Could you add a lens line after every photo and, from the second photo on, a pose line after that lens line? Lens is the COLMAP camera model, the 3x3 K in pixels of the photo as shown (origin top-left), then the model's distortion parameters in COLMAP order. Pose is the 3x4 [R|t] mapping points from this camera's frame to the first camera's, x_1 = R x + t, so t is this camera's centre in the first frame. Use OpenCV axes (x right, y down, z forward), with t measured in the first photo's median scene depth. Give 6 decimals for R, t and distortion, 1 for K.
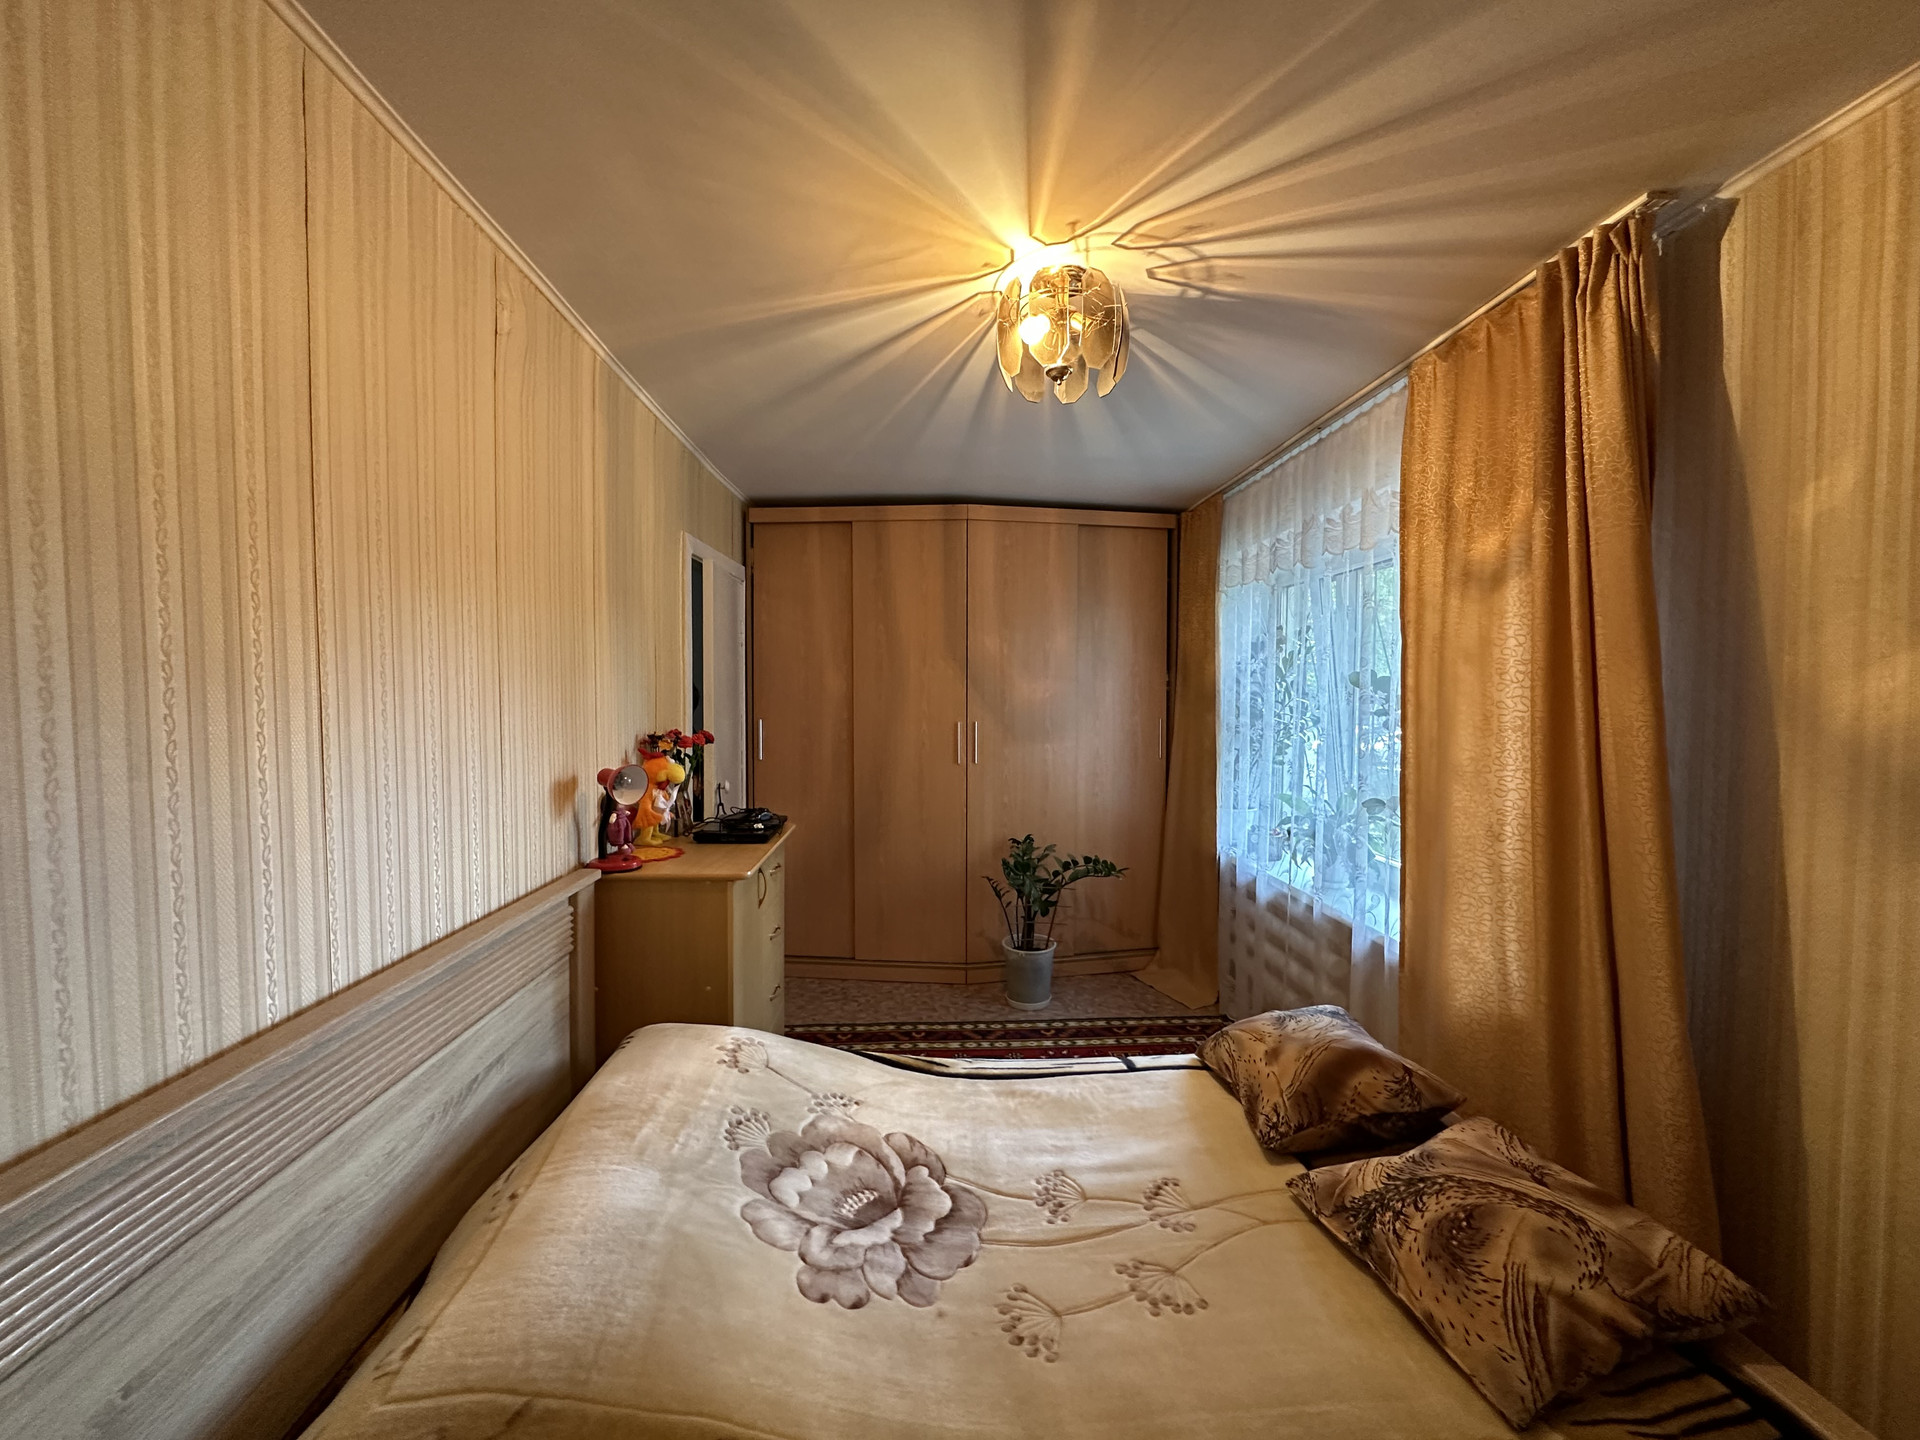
lens RADIAL K [[766.4, 0, 960.0], [0, 766.4, 720.0], [0, 0, 1]] dist [-0.002589, 0.000718]
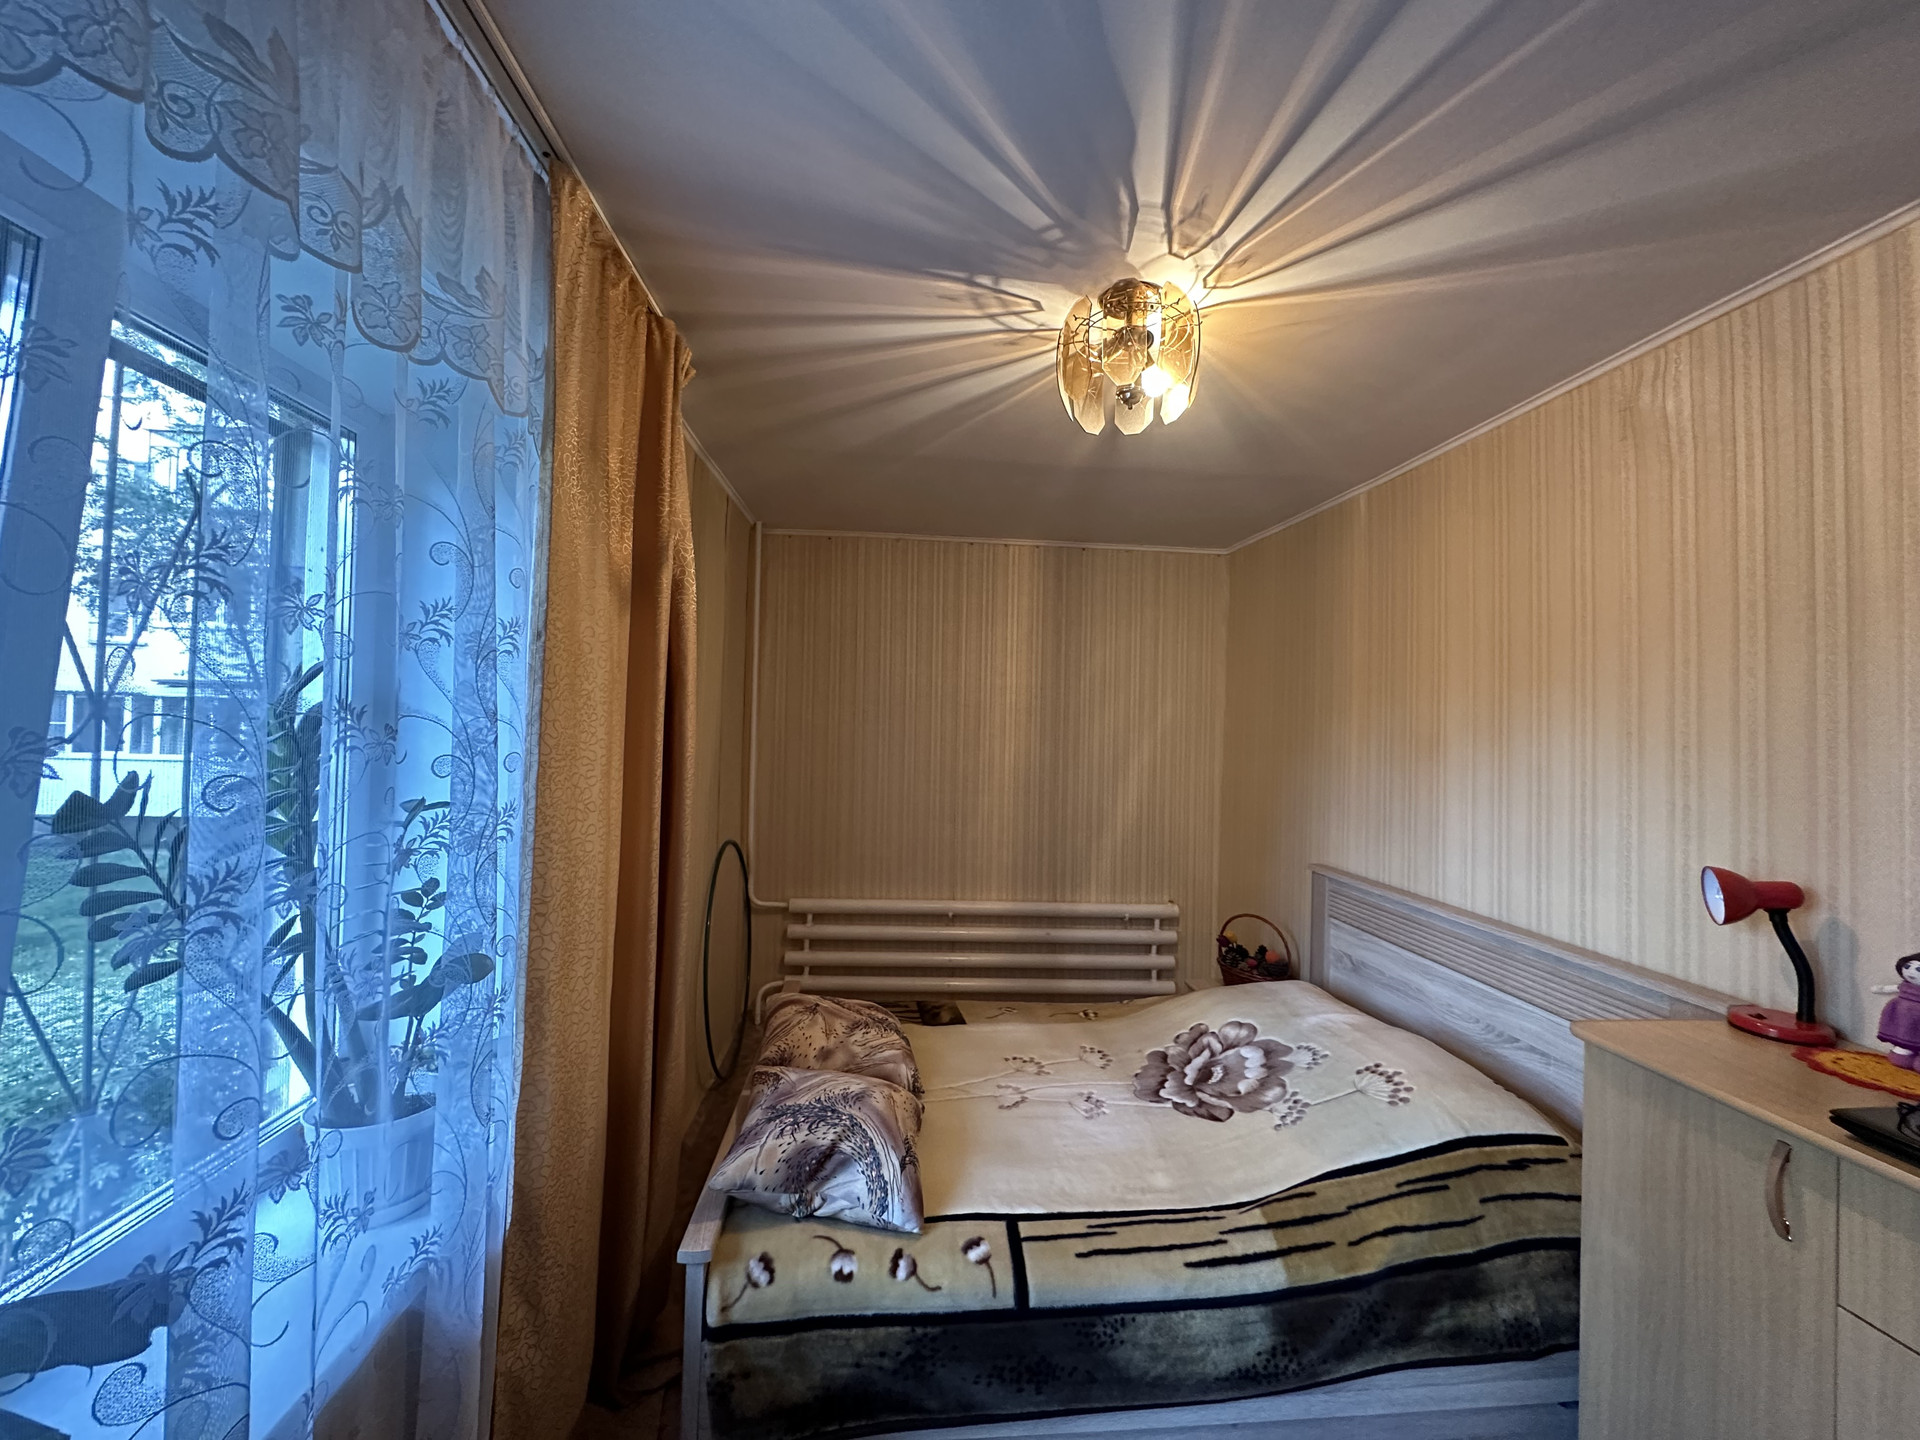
lens RADIAL K [[766.4, 0, 960.0], [0, 766.4, 720.0], [0, 0, 1]] dist [-0.002589, 0.000718]
pose [[-0.998915, -0.036233, -0.029244, 0.378131], [-0.037024, 0.998950, 0.026994, -0.091285], [0.028235, 0.028048, -0.999208, 2.093362]]
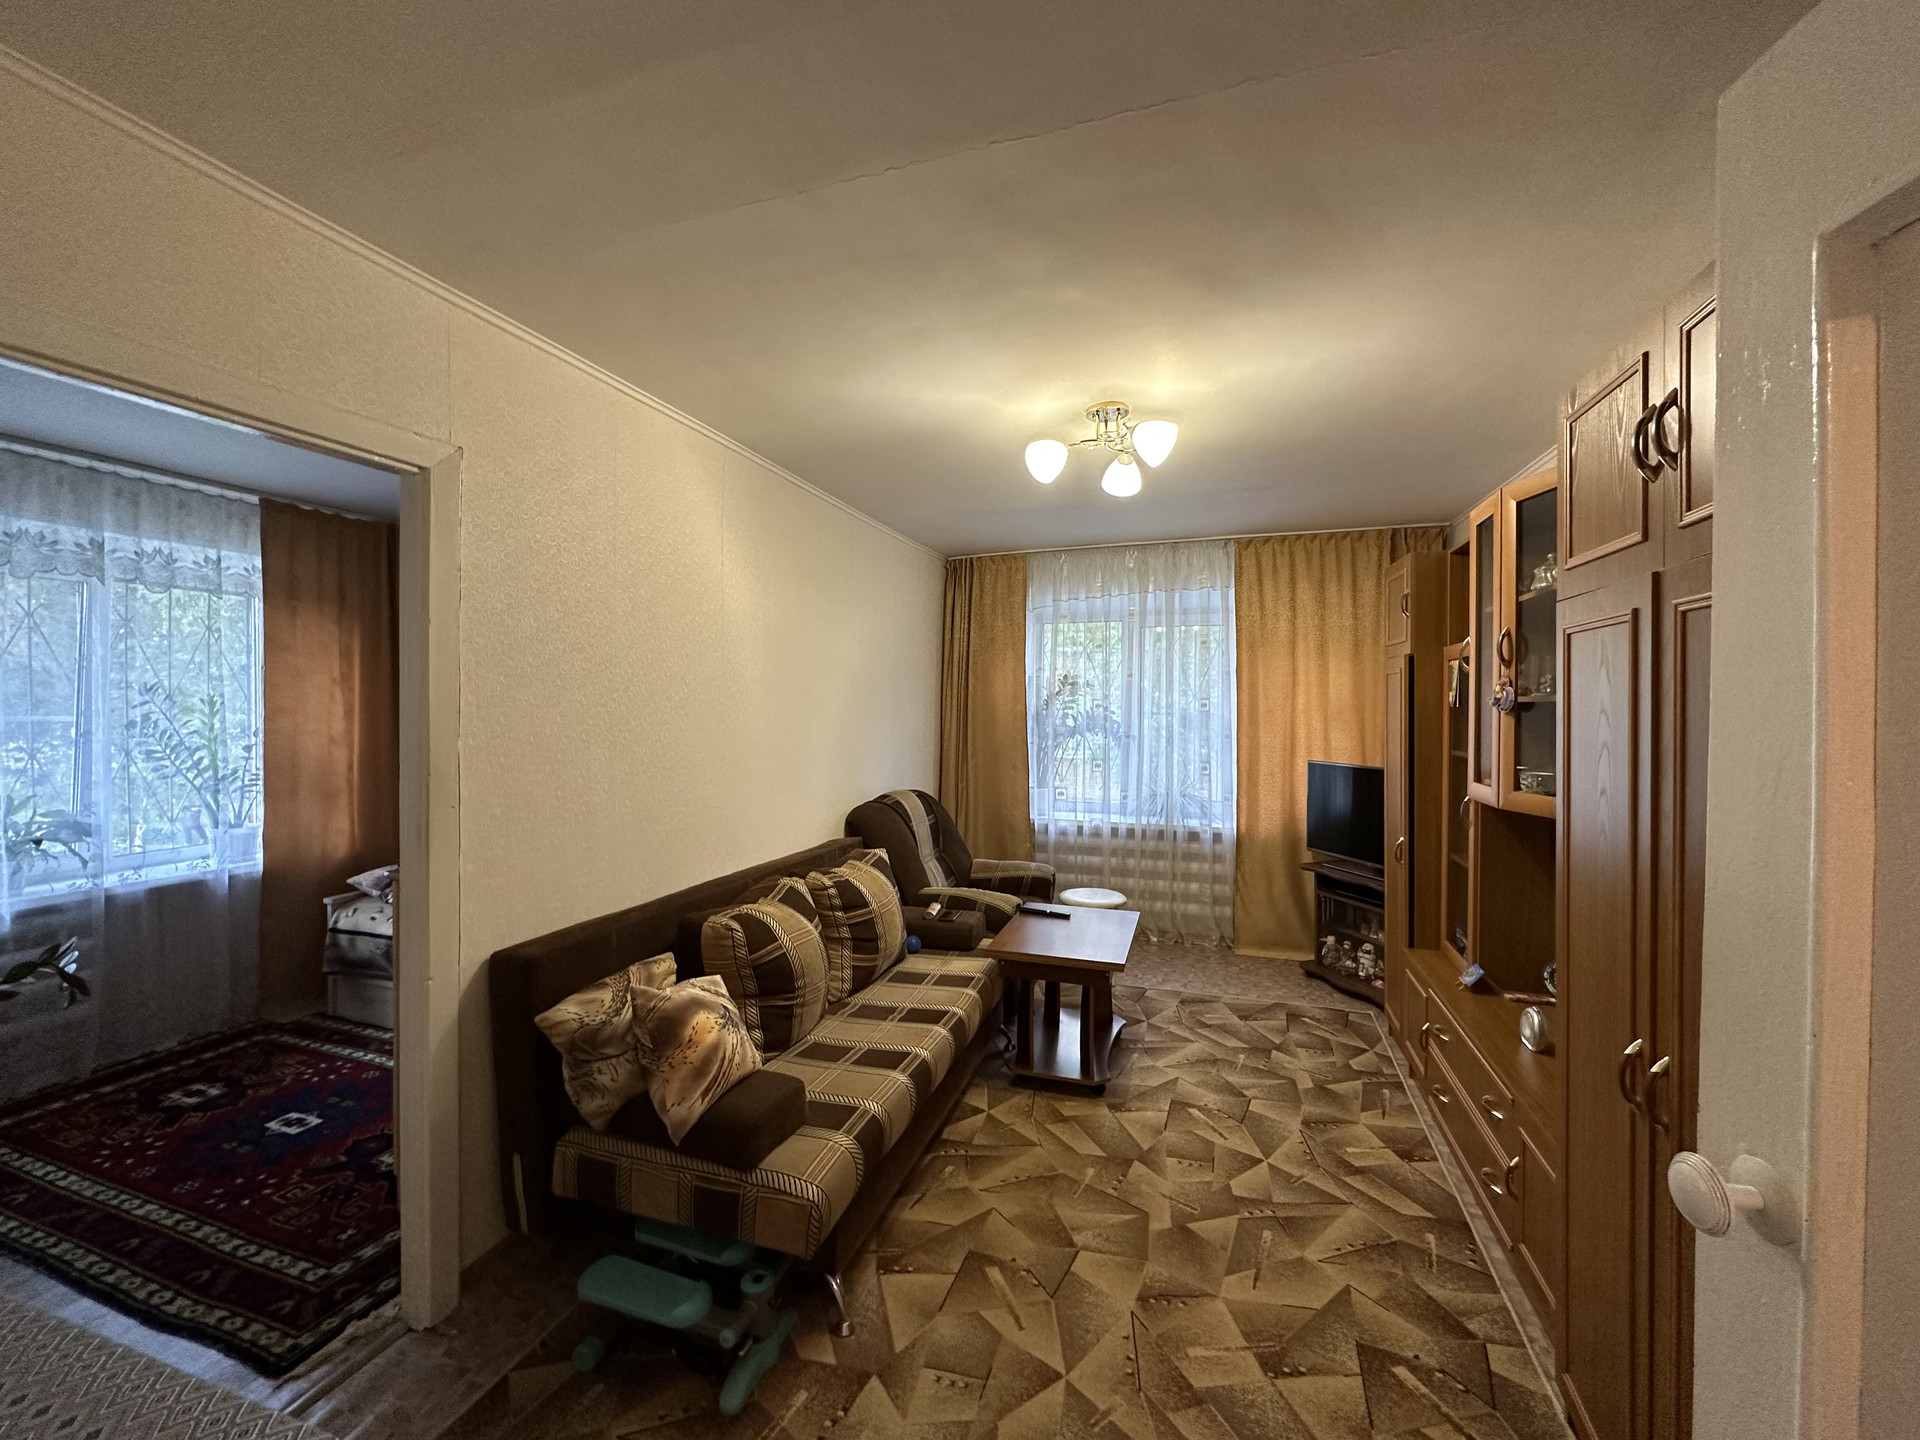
lens RADIAL K [[766.4, 0, 960.0], [0, 766.4, 720.0], [0, 0, 1]] dist [-0.002589, 0.000718]
pose [[-0.926575, -0.021244, 0.375509, -1.816400], [-0.000619, 0.998488, 0.054962, -0.112774], [-0.376109, 0.050694, -0.925188, 2.576508]]
